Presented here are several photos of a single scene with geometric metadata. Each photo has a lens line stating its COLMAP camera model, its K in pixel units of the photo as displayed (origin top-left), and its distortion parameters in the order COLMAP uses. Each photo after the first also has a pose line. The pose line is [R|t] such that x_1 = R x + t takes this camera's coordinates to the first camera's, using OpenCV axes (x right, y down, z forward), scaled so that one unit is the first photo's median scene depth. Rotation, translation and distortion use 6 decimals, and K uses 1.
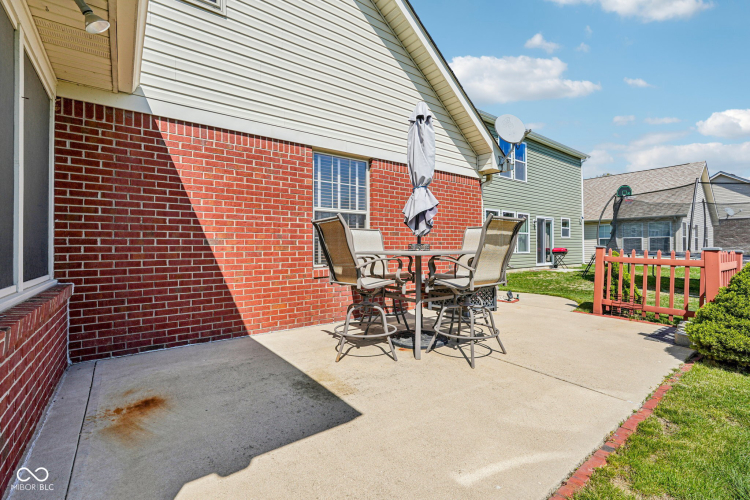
lens RADIAL K [[328.3, 0, 371.7], [0, 328.3, 246.4], [0, 0, 1]] dist [-0.013780, 0.000264]
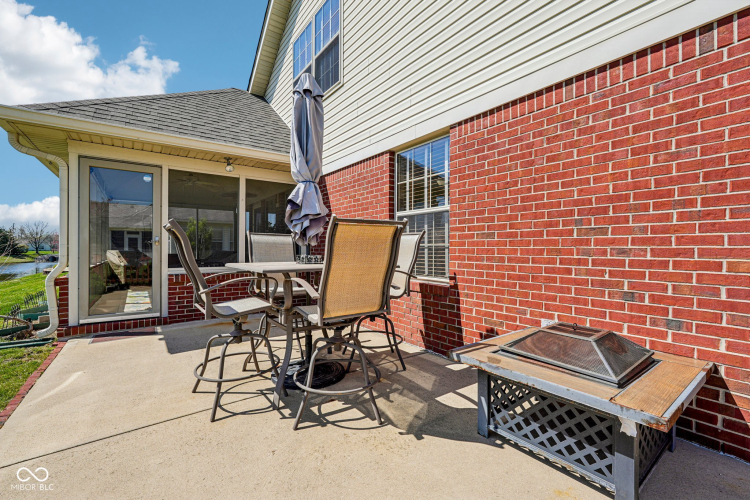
lens RADIAL K [[328.3, 0, 382.7], [0, 328.3, 247.1], [0, 0, 1]] dist [-0.013780, 0.000264]
pose [[0.005260, -0.002748, -0.999982, 1.035011], [-0.002183, 0.999994, -0.002760, -0.023141], [0.999984, 0.002198, 0.005254, 1.295023]]
